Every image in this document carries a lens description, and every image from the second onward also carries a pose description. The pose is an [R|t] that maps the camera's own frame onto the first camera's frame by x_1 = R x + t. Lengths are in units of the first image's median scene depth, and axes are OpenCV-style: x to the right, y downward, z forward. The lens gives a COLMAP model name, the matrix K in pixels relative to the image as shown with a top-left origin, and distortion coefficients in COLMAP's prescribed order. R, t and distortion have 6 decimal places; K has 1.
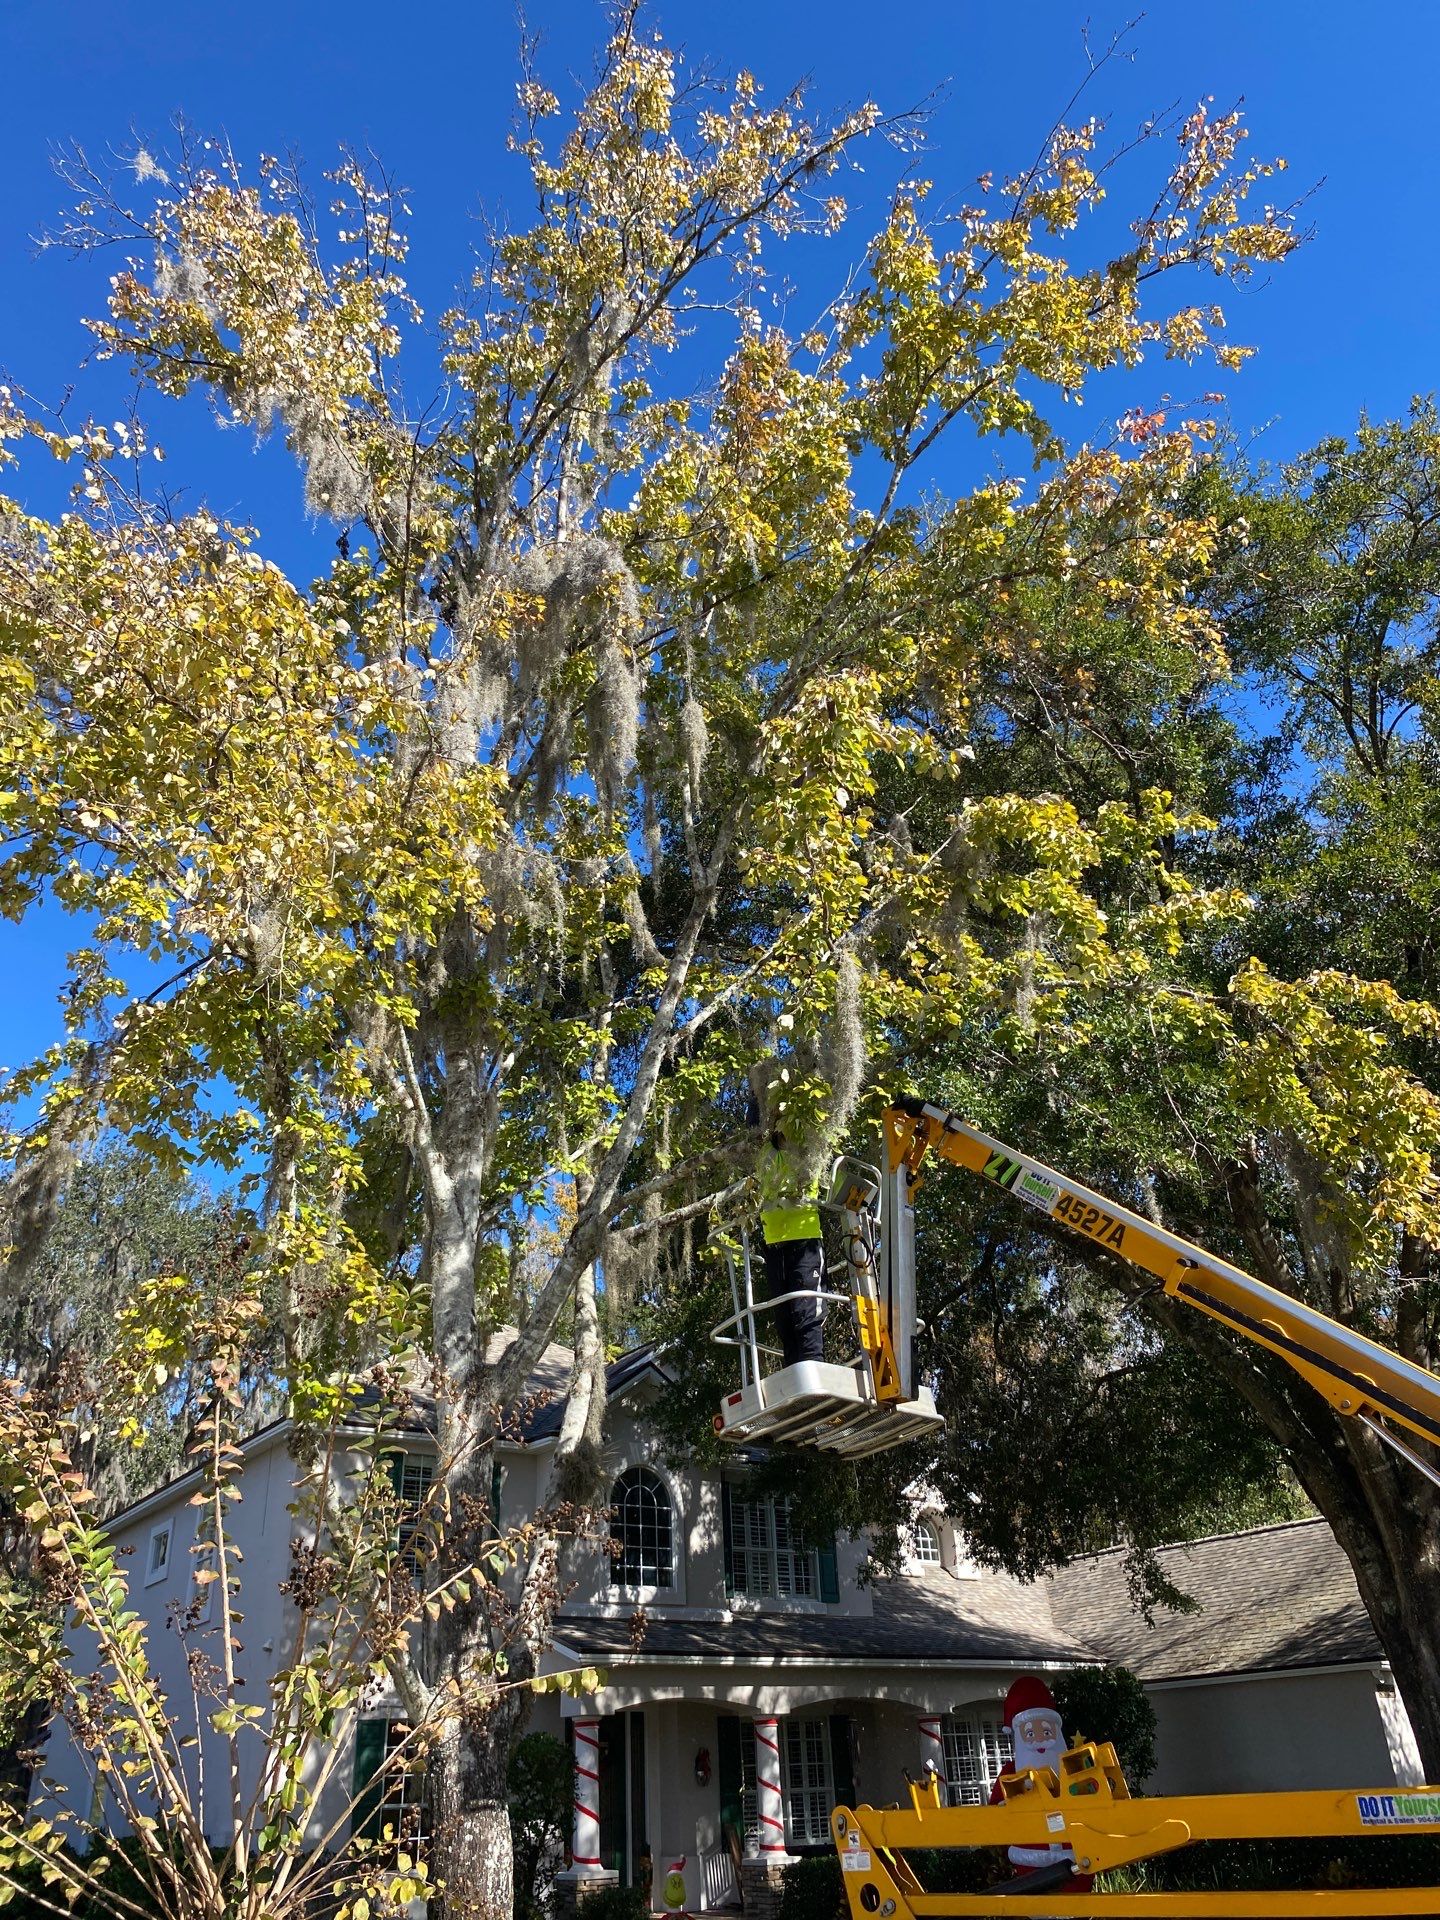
lens RADIAL K [[1581.1, 0, 720.0], [0, 1581.1, 960.0], [0, 0, 1]] dist [0.091206, -0.134421]
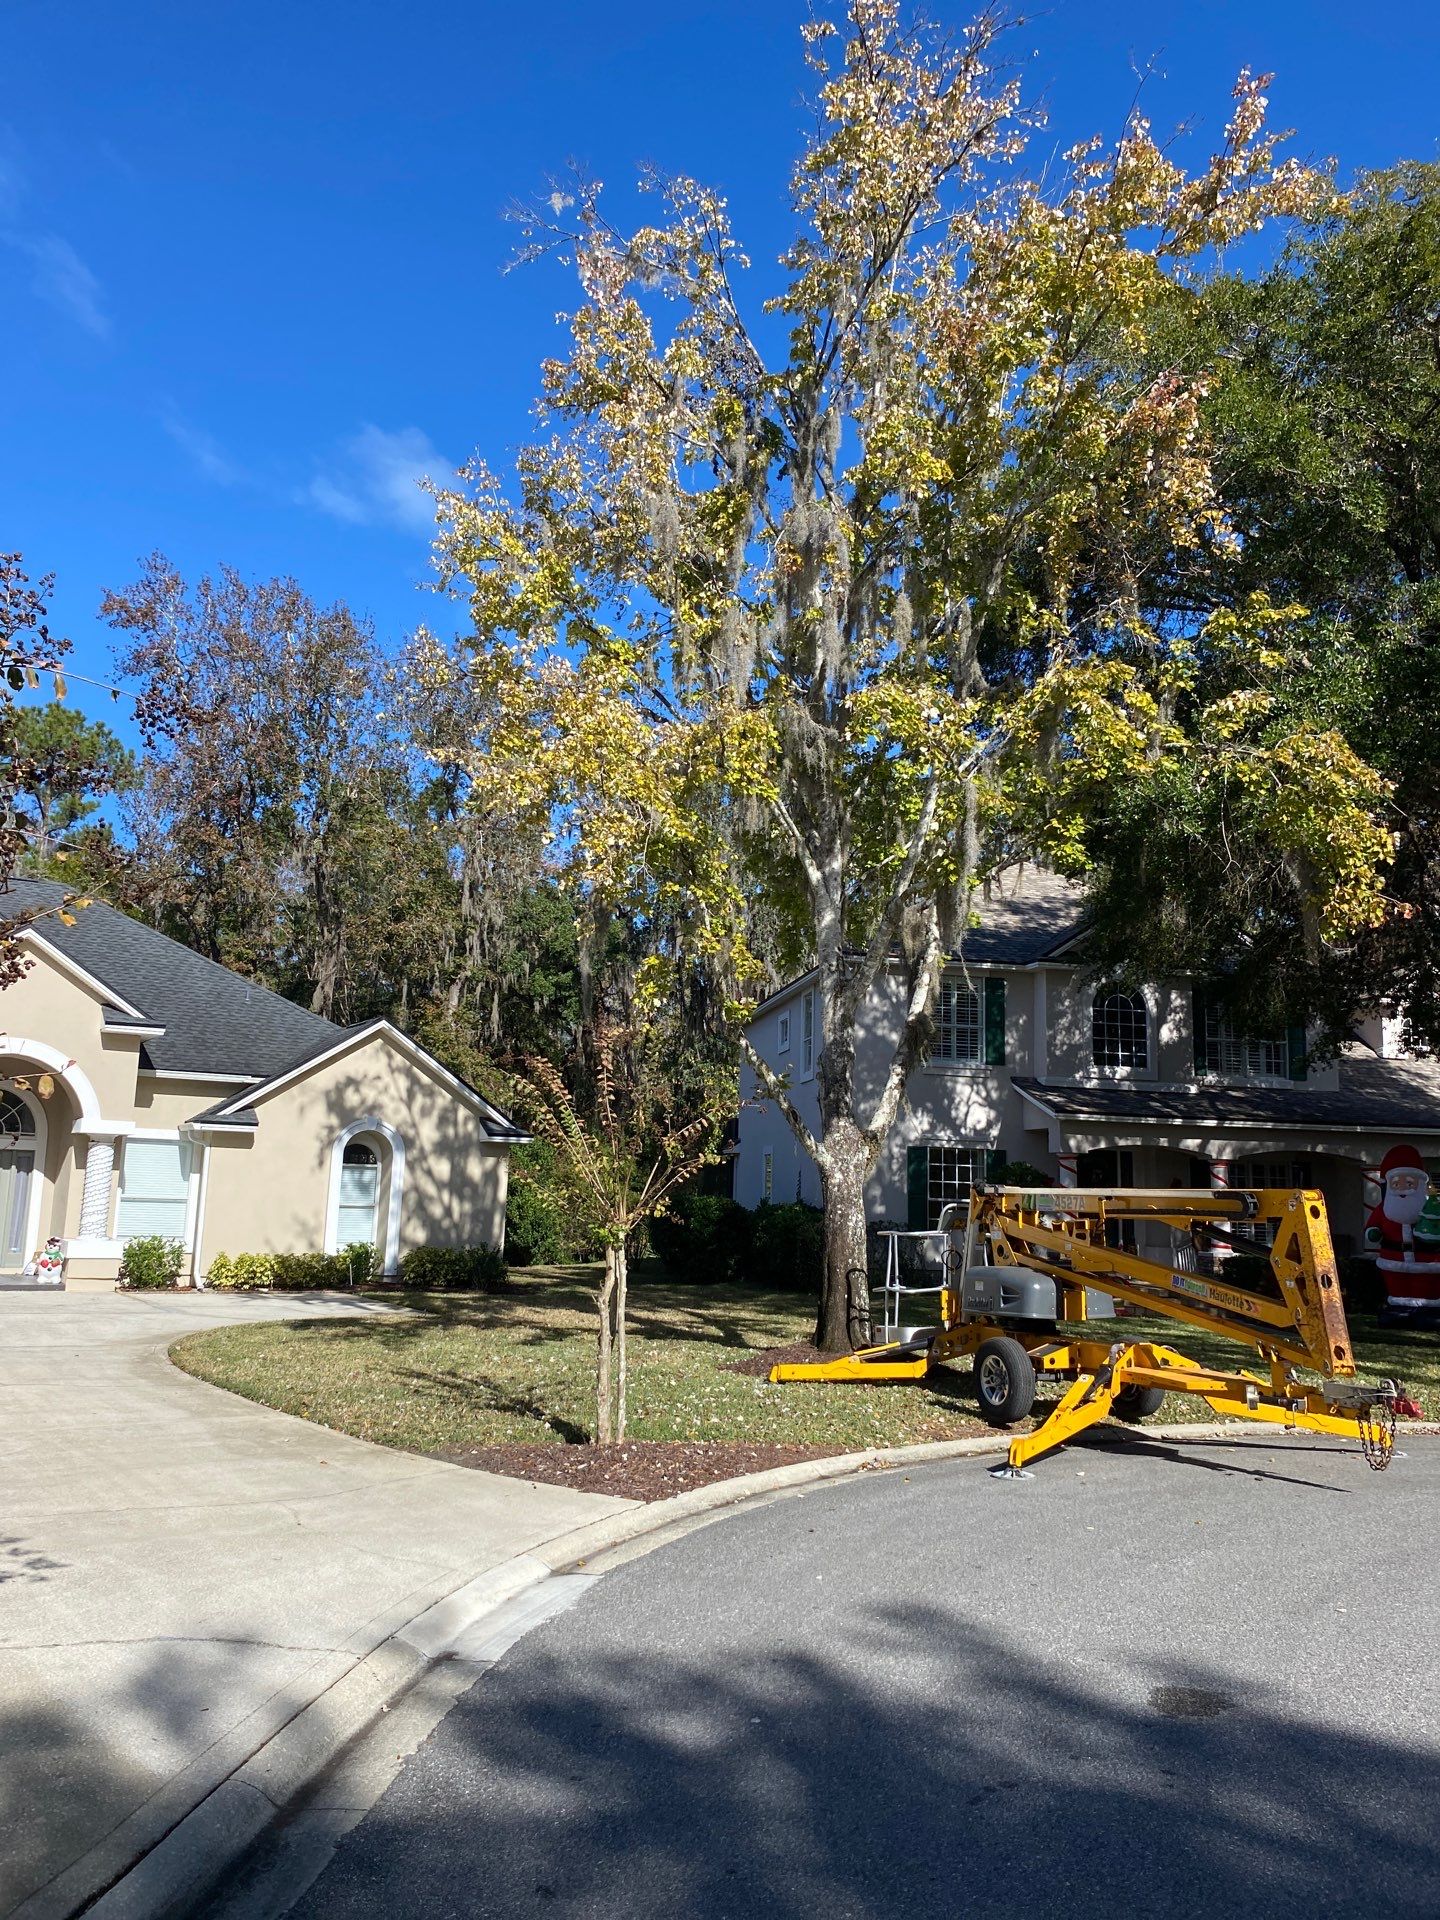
lens RADIAL K [[1581.1, 0, 720.0], [0, 1581.1, 960.0], [0, 0, 1]] dist [0.091206, -0.134421]
pose [[0.913670, 0.000513, -0.406457, 0.189669], [0.132691, 0.944835, 0.299466, -0.133028], [0.384188, -0.327546, 0.863199, -0.240031]]
